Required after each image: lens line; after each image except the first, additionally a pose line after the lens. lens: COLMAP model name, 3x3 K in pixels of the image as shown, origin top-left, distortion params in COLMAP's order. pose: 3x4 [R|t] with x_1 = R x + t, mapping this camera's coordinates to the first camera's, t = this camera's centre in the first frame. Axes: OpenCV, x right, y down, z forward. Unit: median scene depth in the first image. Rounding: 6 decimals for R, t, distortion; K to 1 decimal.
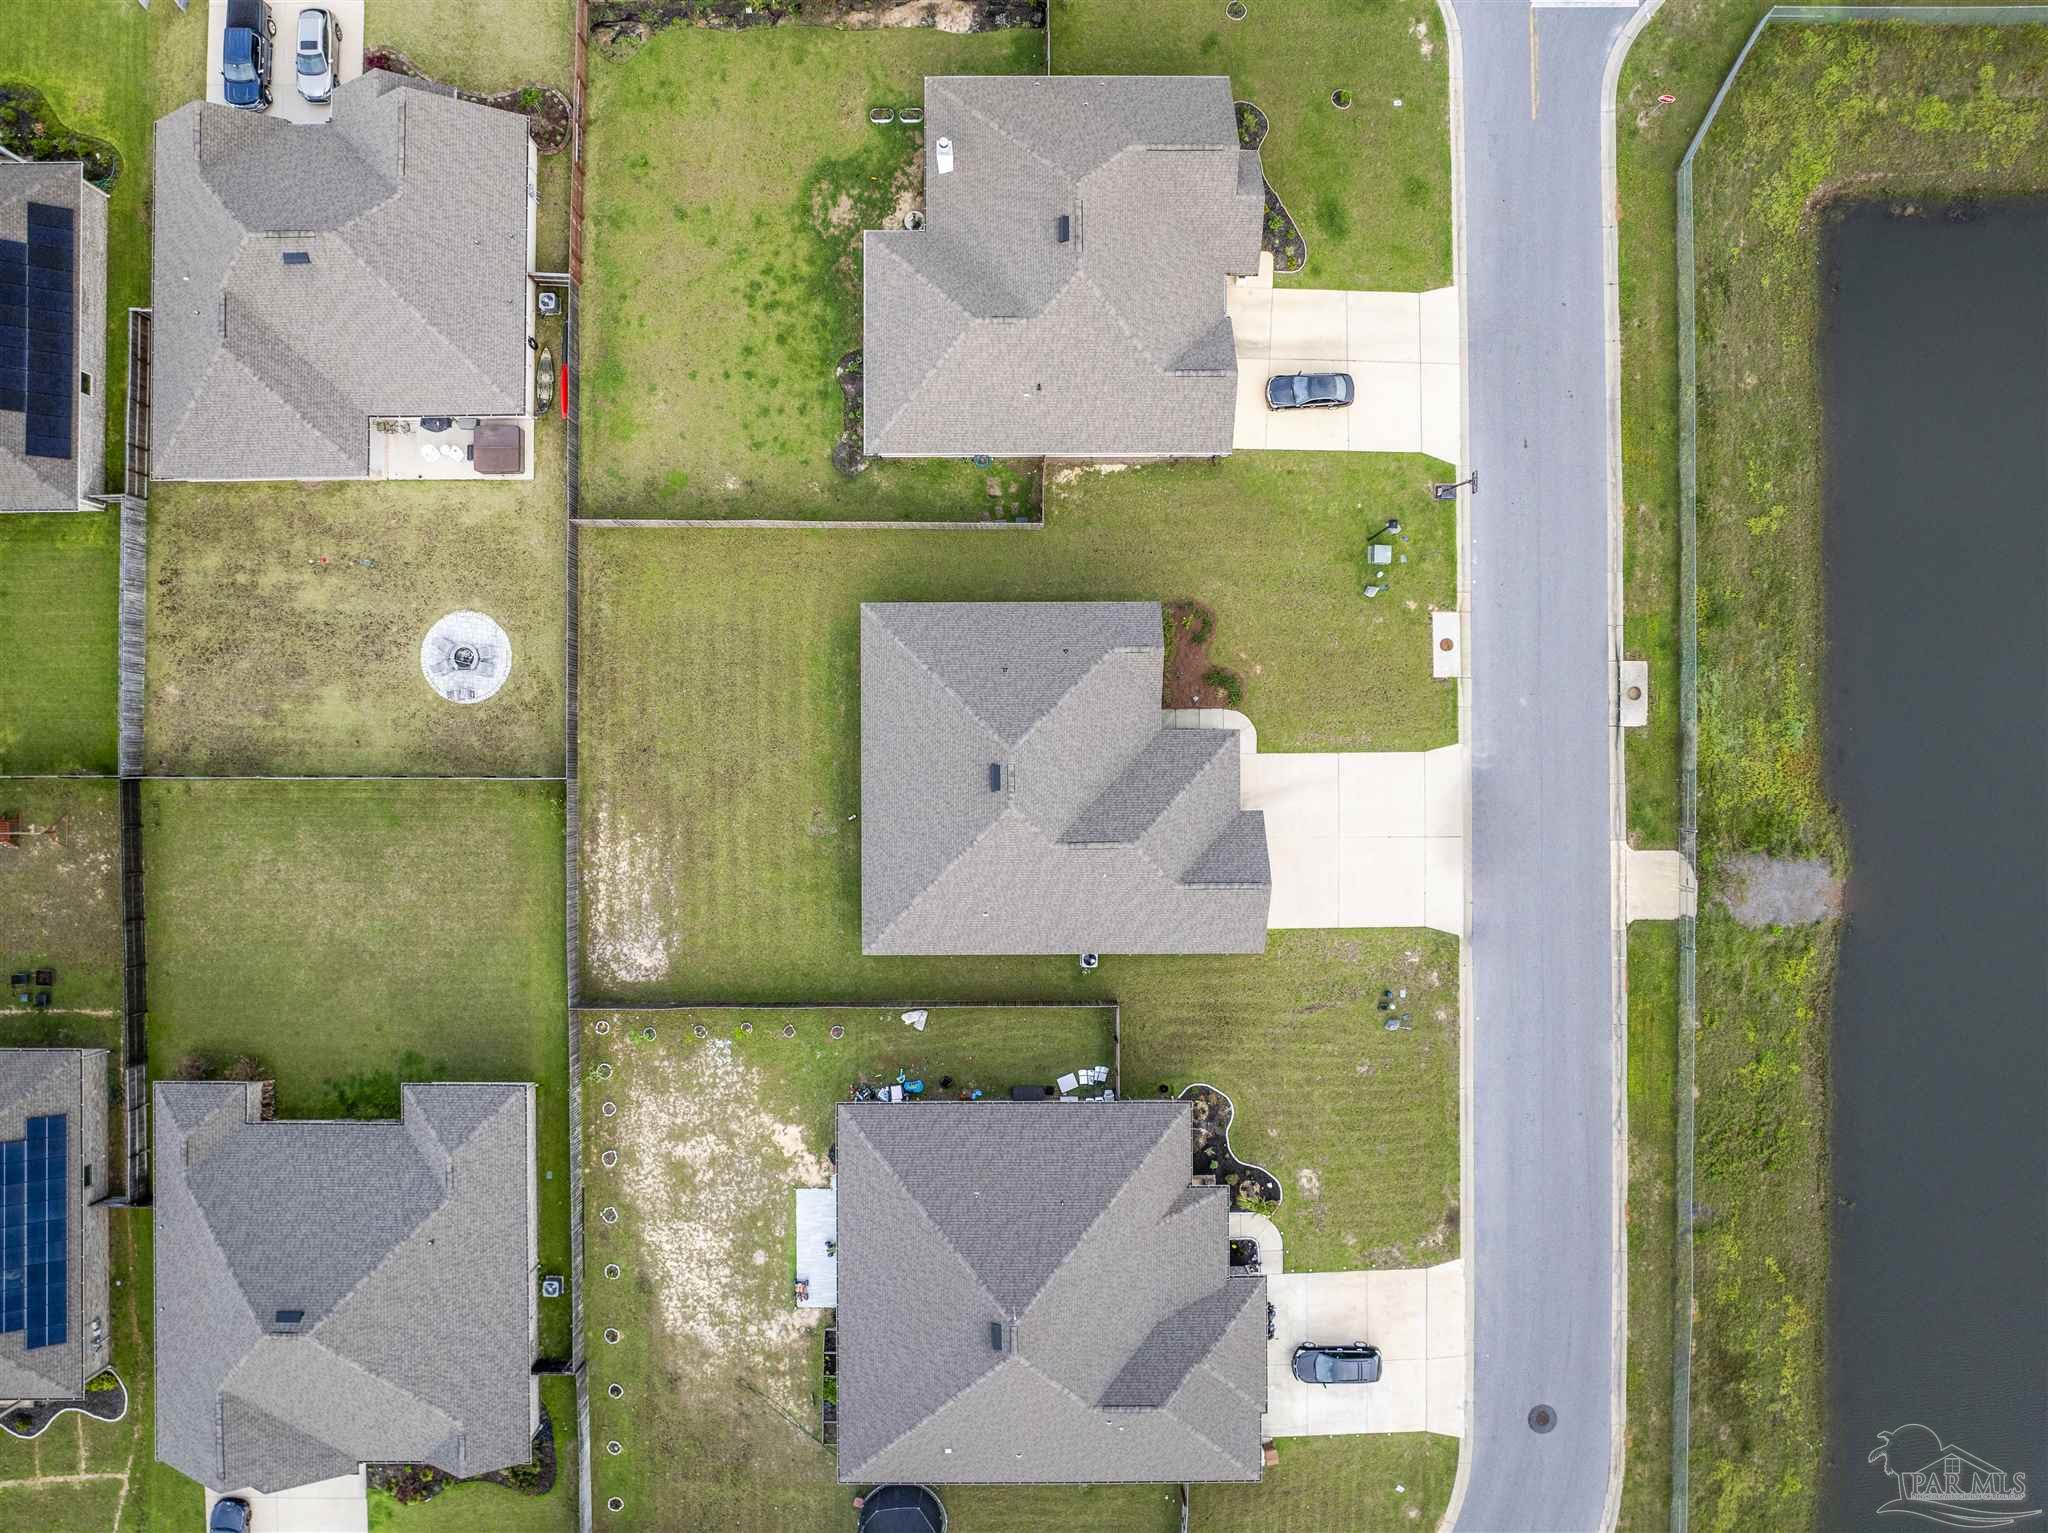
lens RADIAL K [[1431.1, 0, 1024.0], [0, 1431.1, 766.5], [0, 0, 1]] dist [0.004163, -0.088387]
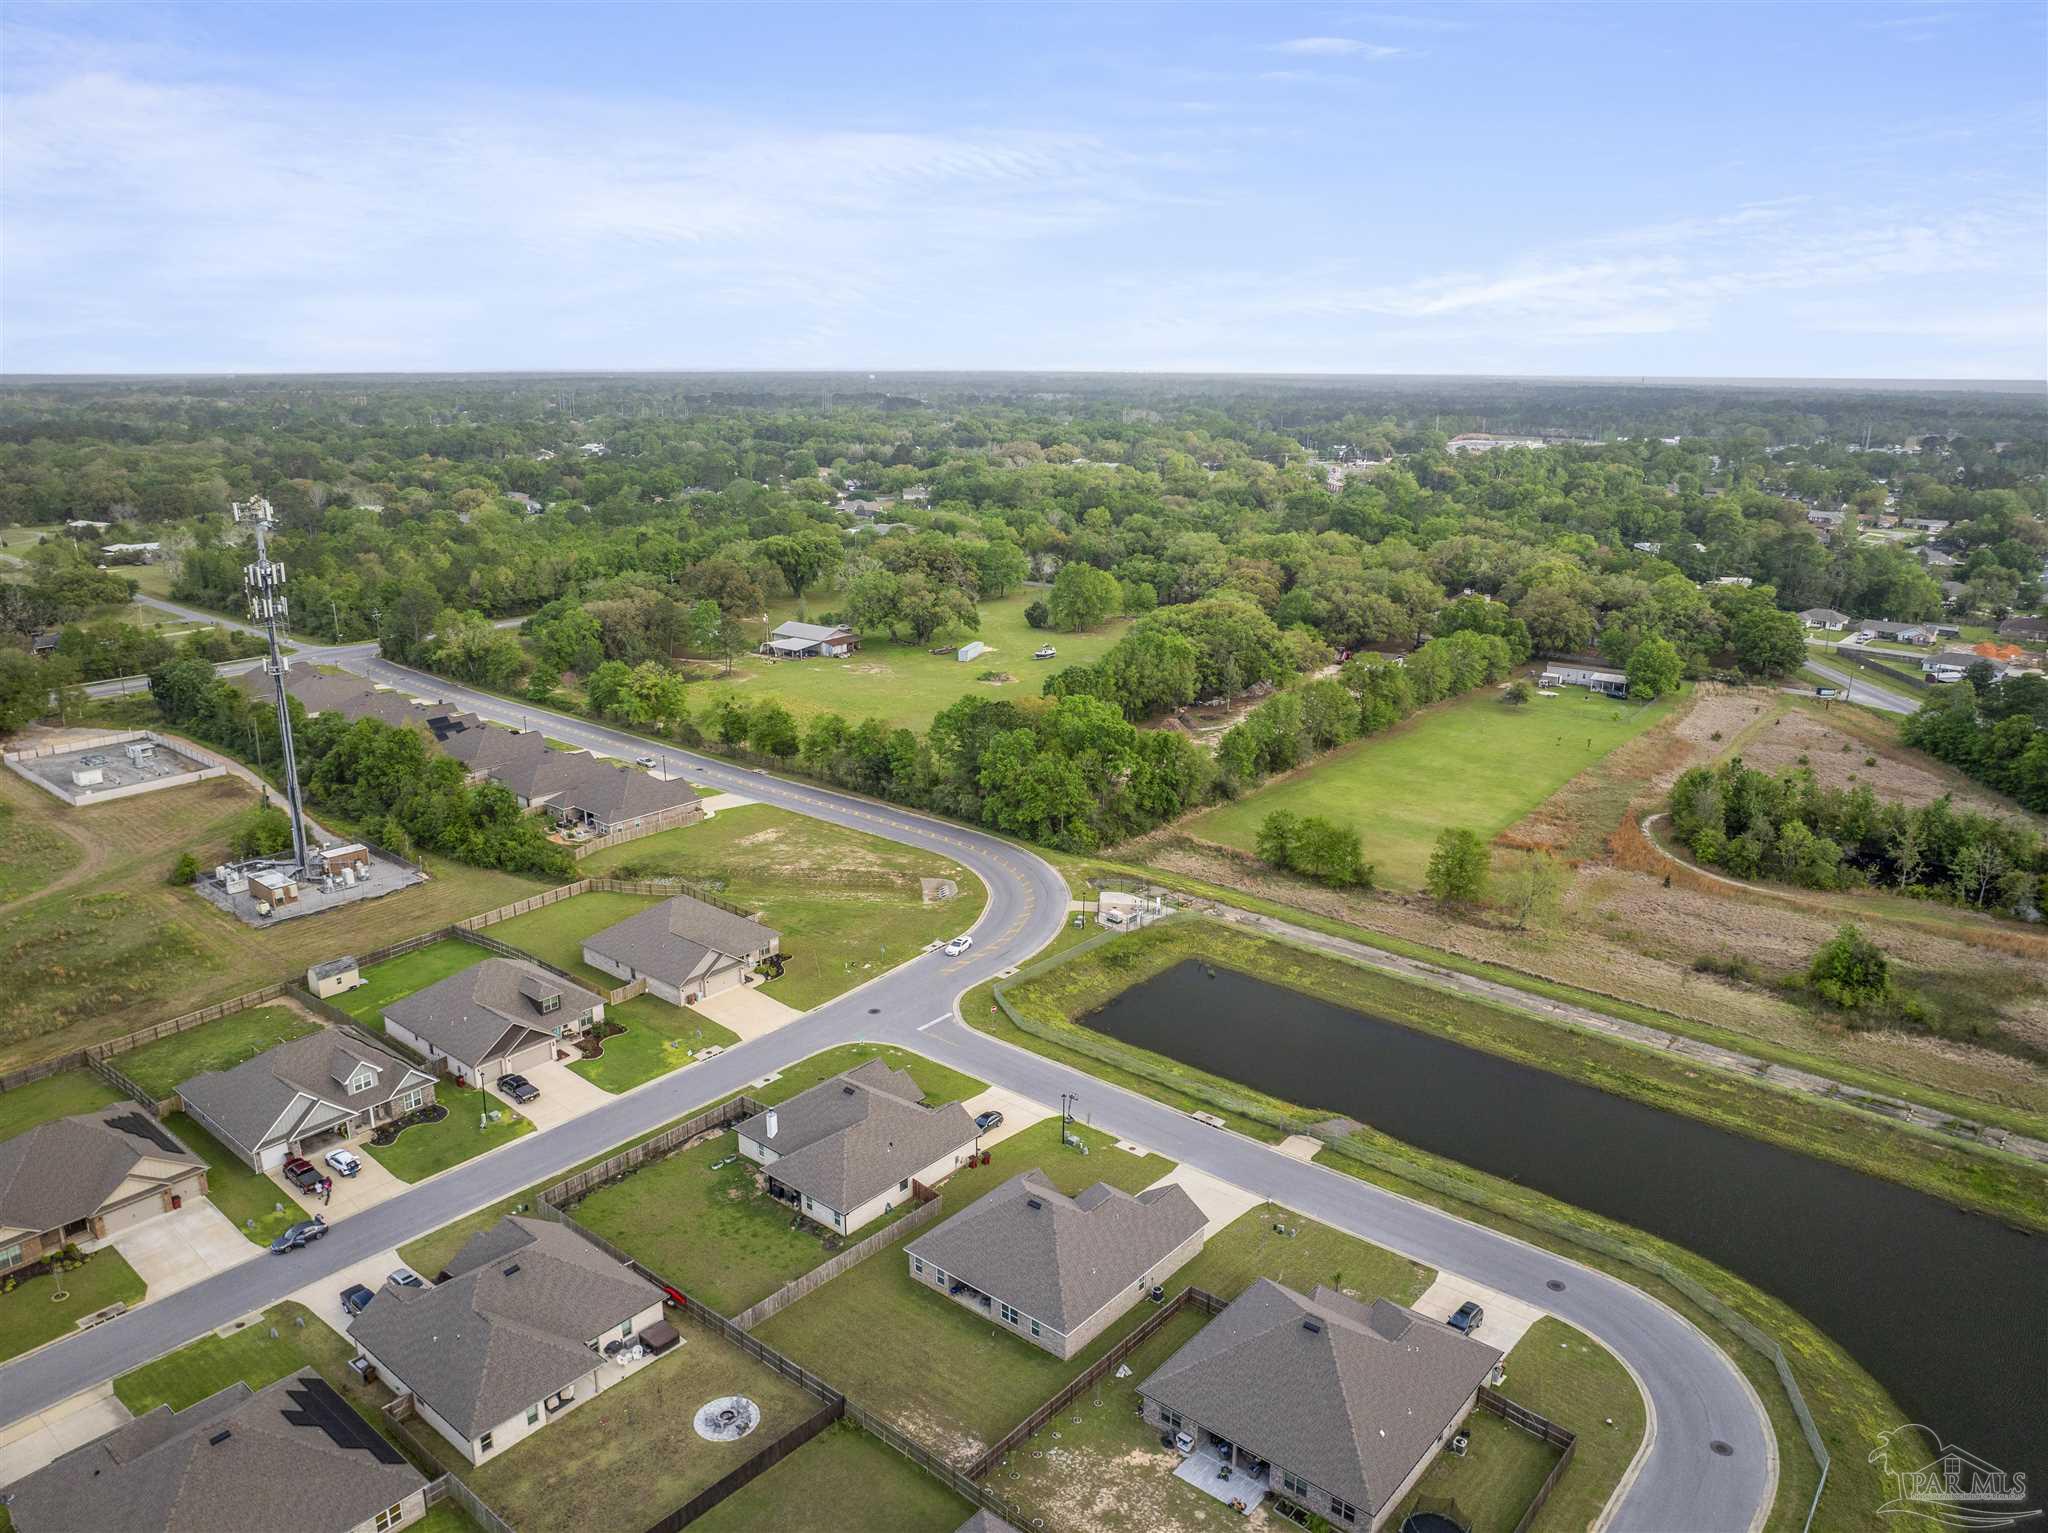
lens RADIAL K [[1431.1, 0, 1024.0], [0, 1431.1, 766.5], [0, 0, 1]] dist [0.004163, -0.088387]
pose [[0.647770, -0.204844, 0.733780, -1.097445], [0.761793, 0.184421, -0.621016, 0.899019], [-0.008113, 0.961264, 0.275511, -0.008729]]
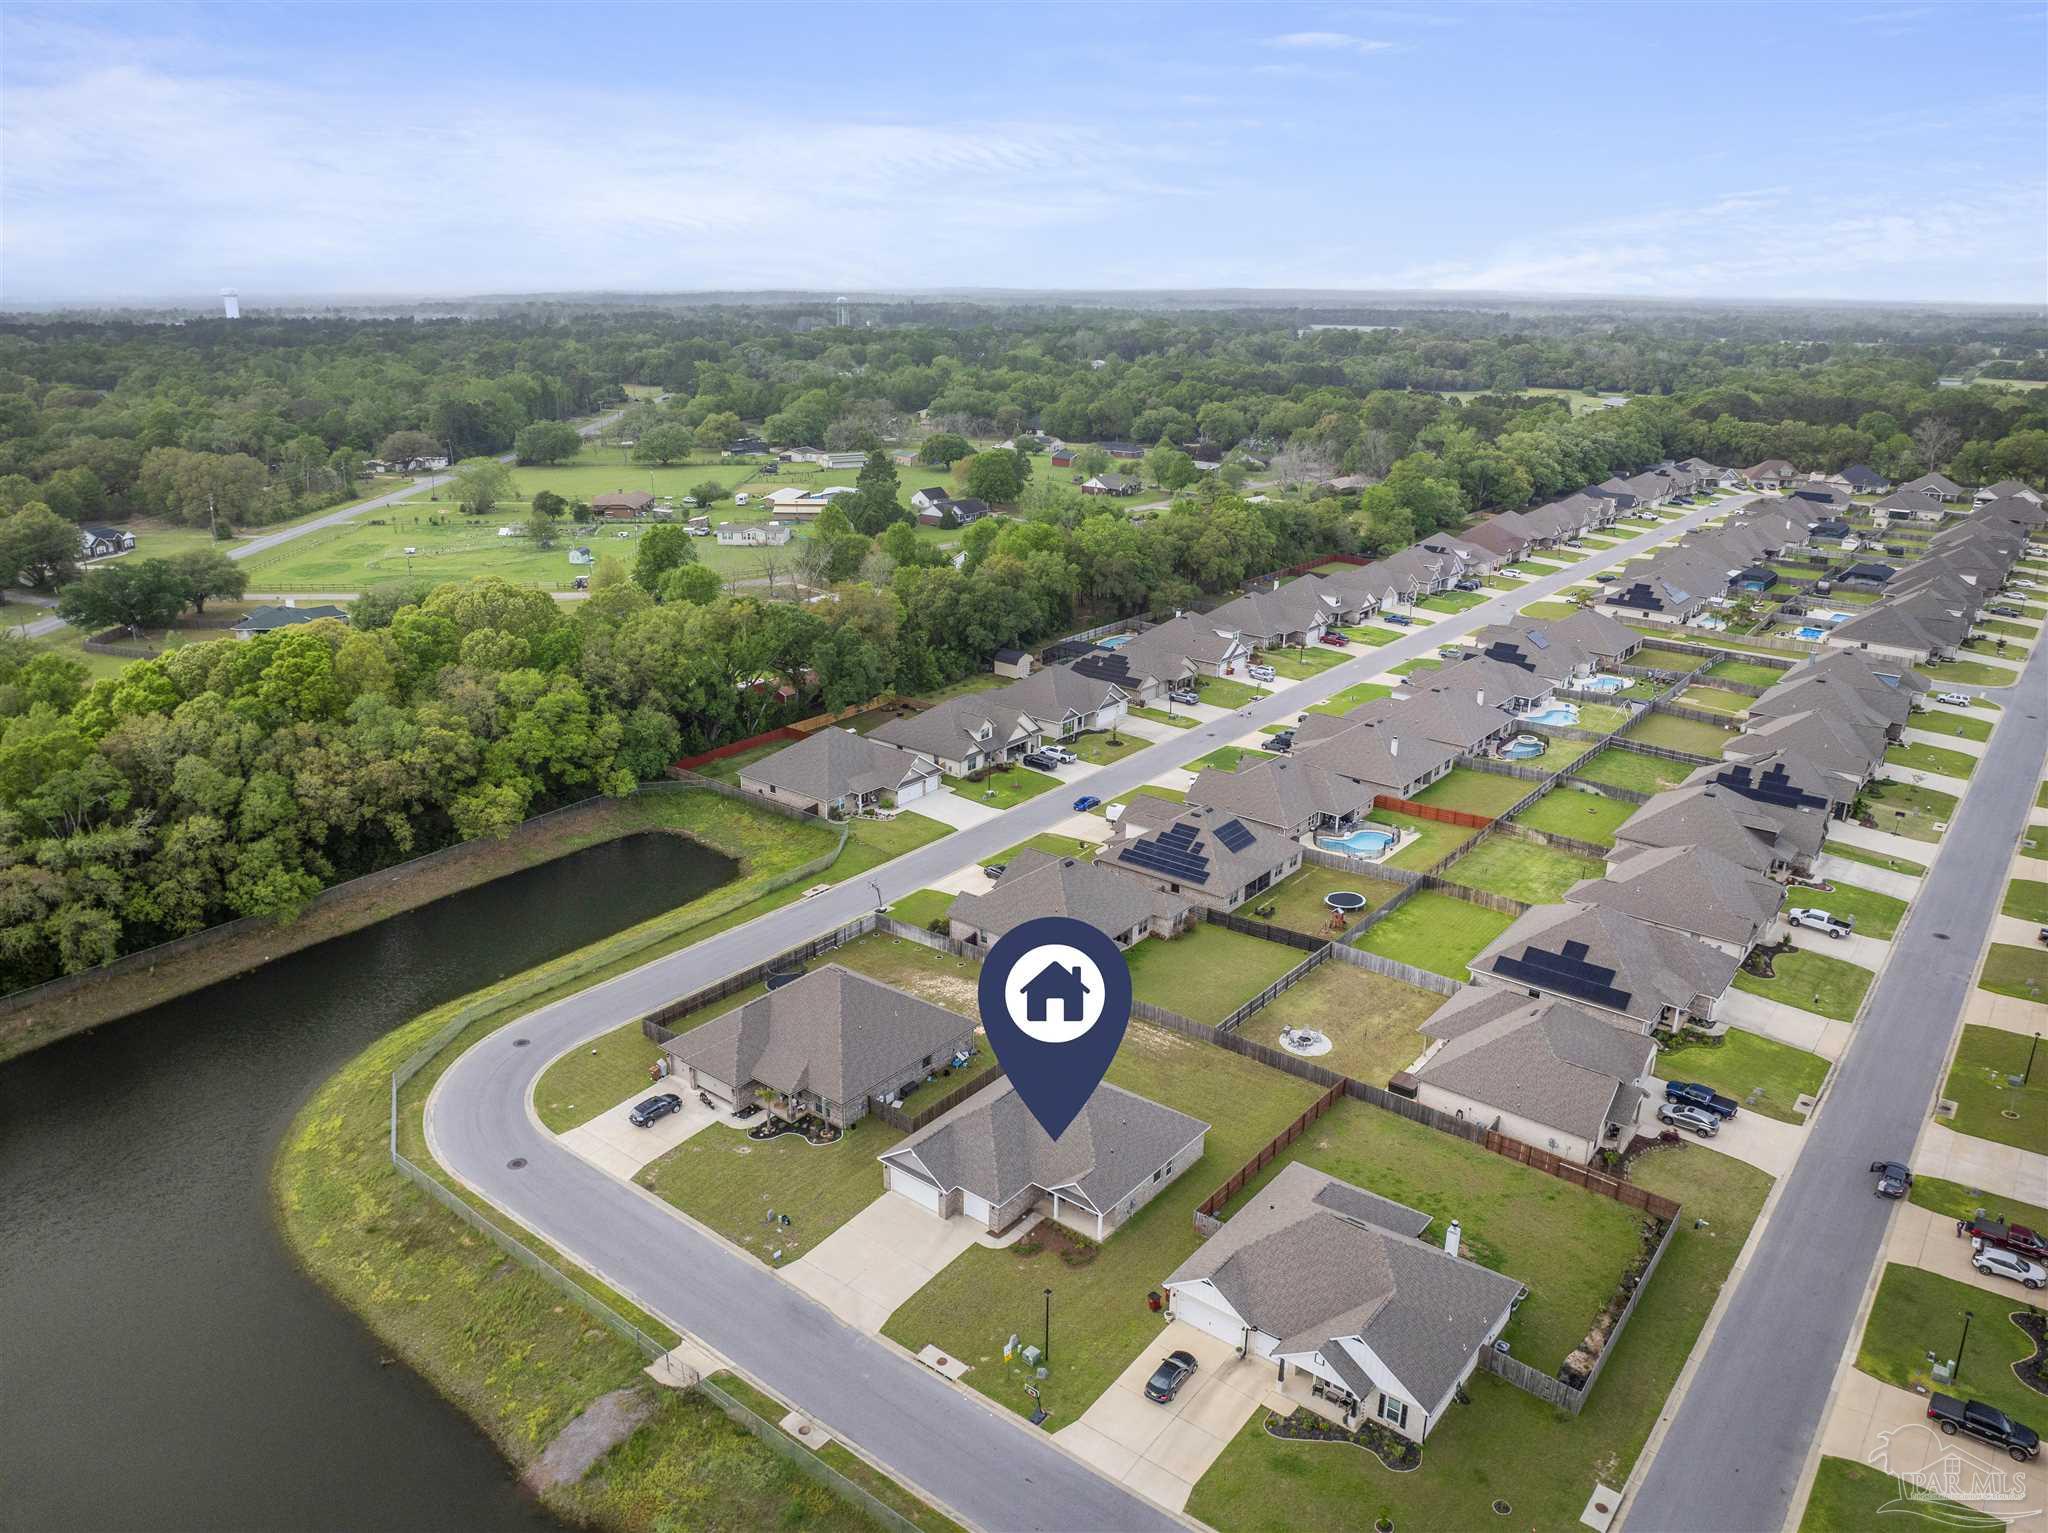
lens RADIAL K [[1431.1, 0, 1024.0], [0, 1431.1, 766.5], [0, 0, 1]] dist [0.004163, -0.088387]
pose [[-0.621724, 0.248573, -0.742746, 1.060366], [-0.783229, -0.201439, 0.588196, -0.779085], [-0.003409, 0.947435, 0.319929, 0.107974]]
